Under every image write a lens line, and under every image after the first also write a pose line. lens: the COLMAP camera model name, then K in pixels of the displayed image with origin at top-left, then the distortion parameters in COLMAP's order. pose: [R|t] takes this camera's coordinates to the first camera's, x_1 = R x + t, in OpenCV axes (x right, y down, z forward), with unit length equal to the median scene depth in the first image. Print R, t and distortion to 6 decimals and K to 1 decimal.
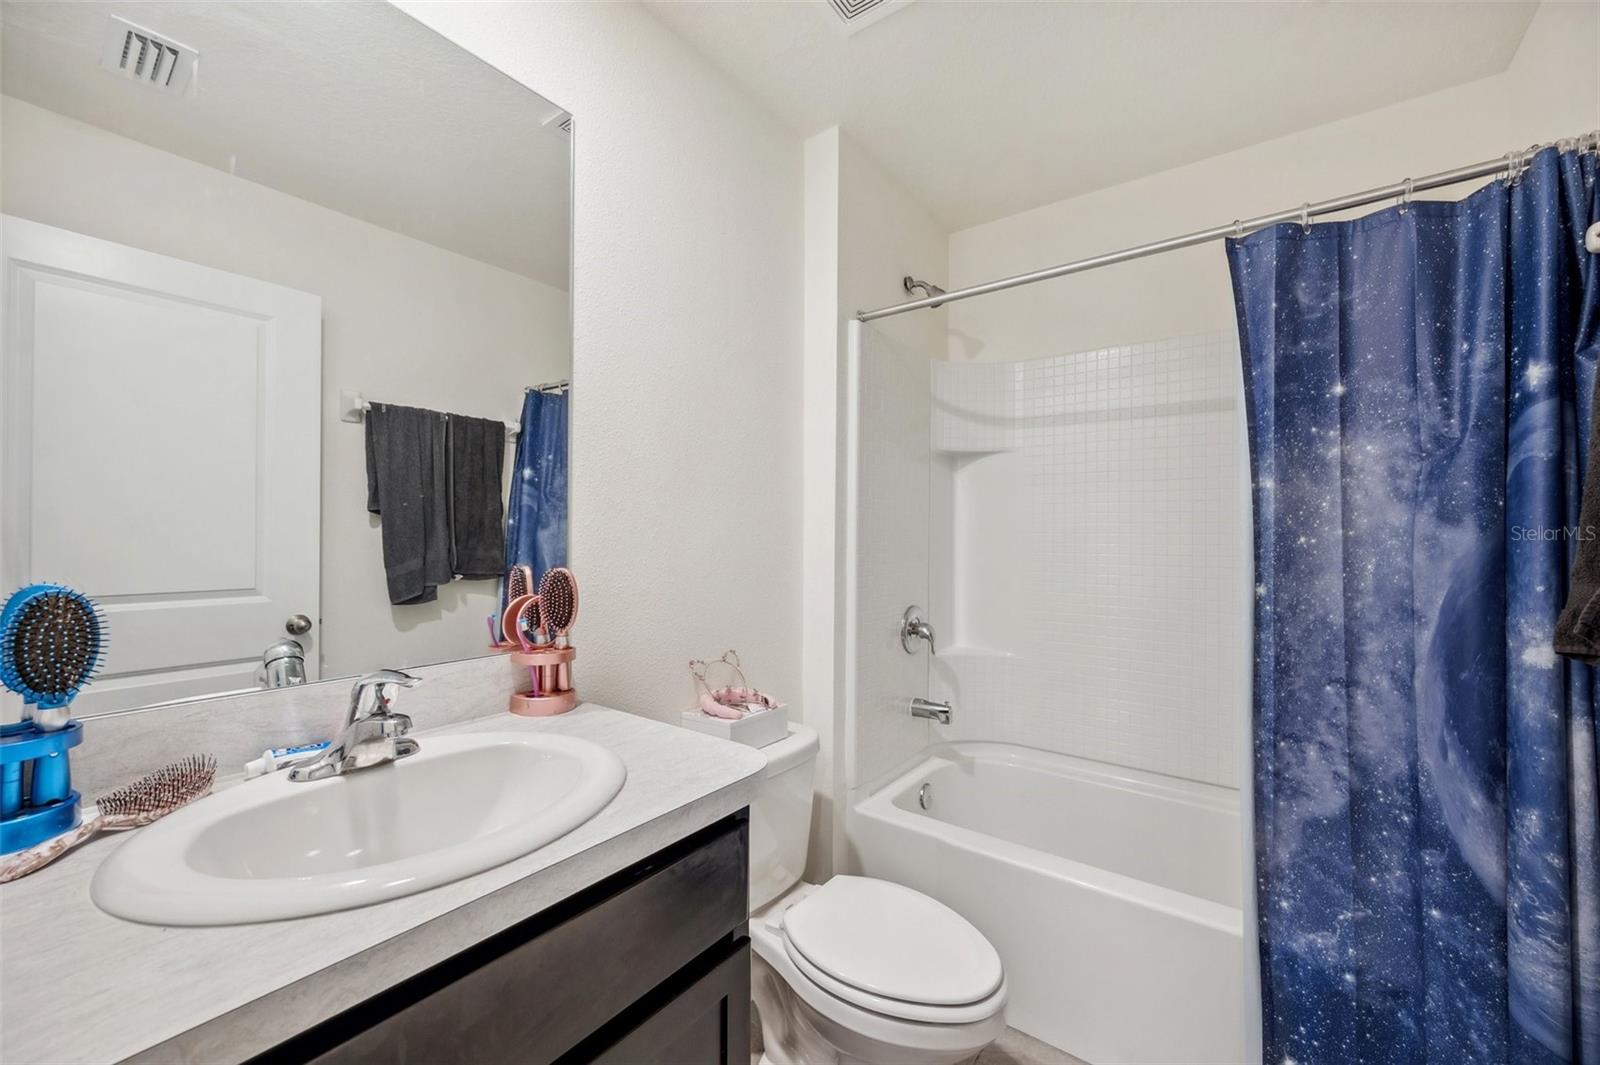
lens RADIAL K [[638.8, 0, 802.3], [0, 638.8, 529.9], [0, 0, 1]] dist [0.000142, 0.000025]
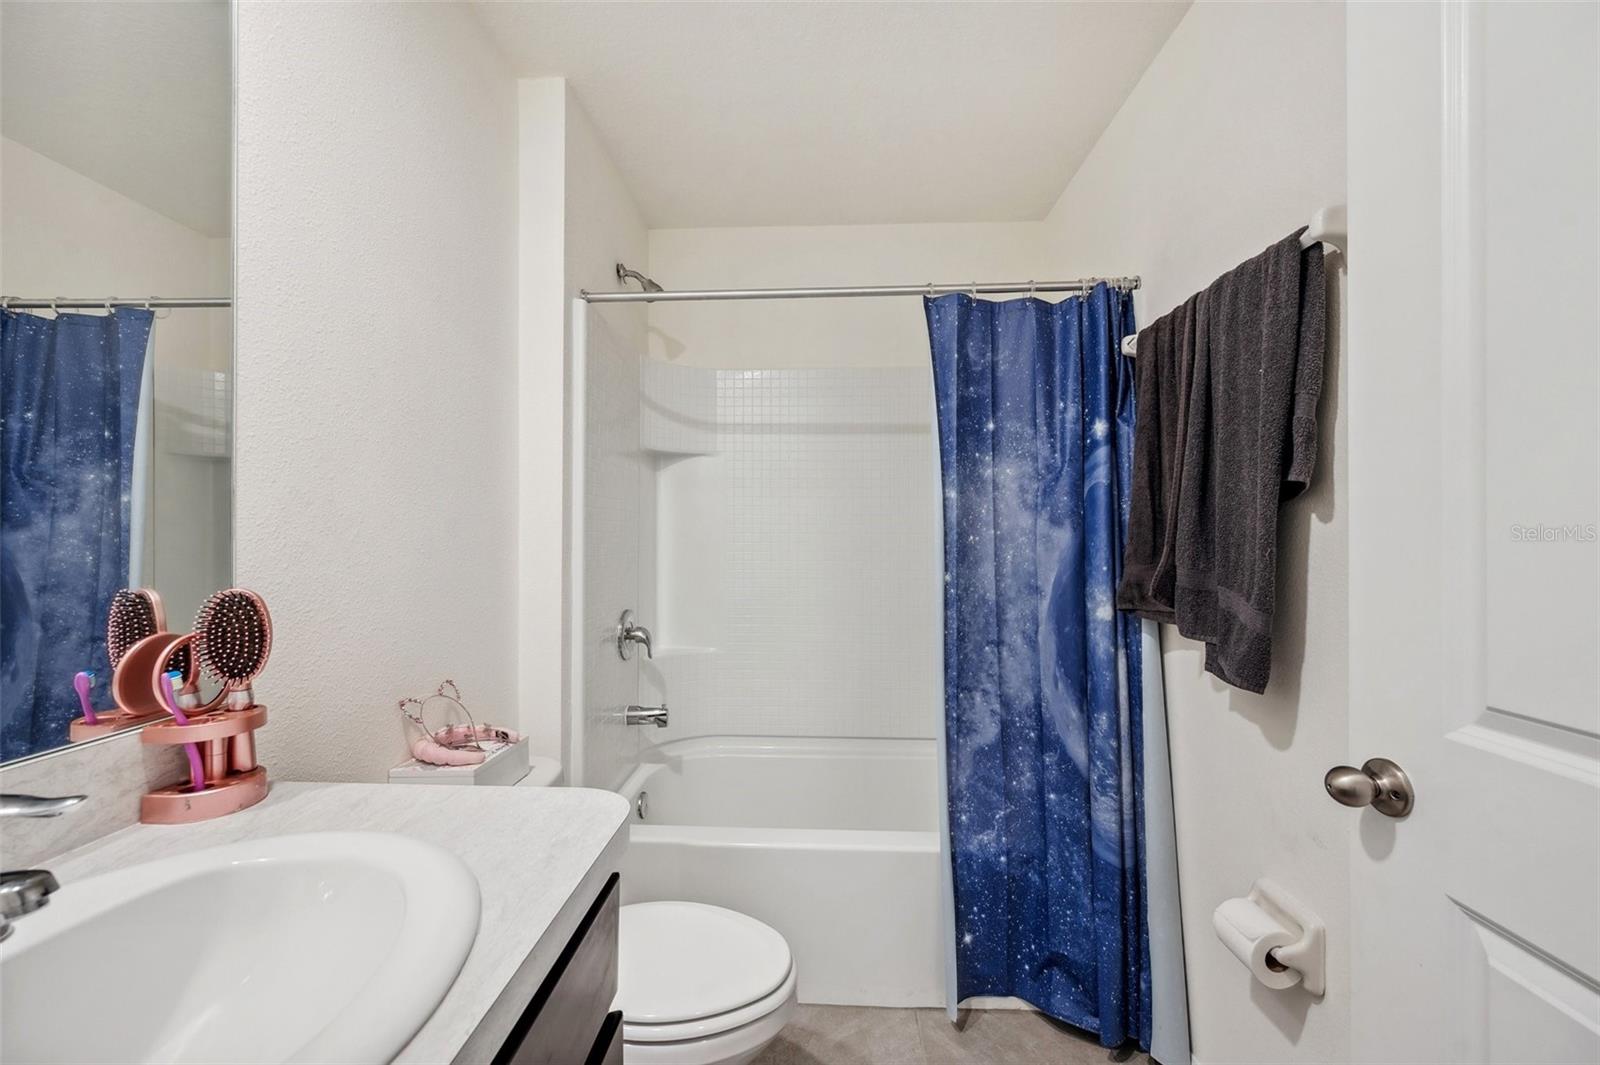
lens RADIAL K [[636.3, 0, 793.0], [0, 636.3, 532.5], [0, 0, 1]] dist [0.000089, -0.000162]
pose [[0.828694, -0.002888, 0.559695, -0.261493], [0.000788, 0.999992, 0.003993, -0.001018], [-0.559702, -0.002868, 0.828689, 0.123428]]
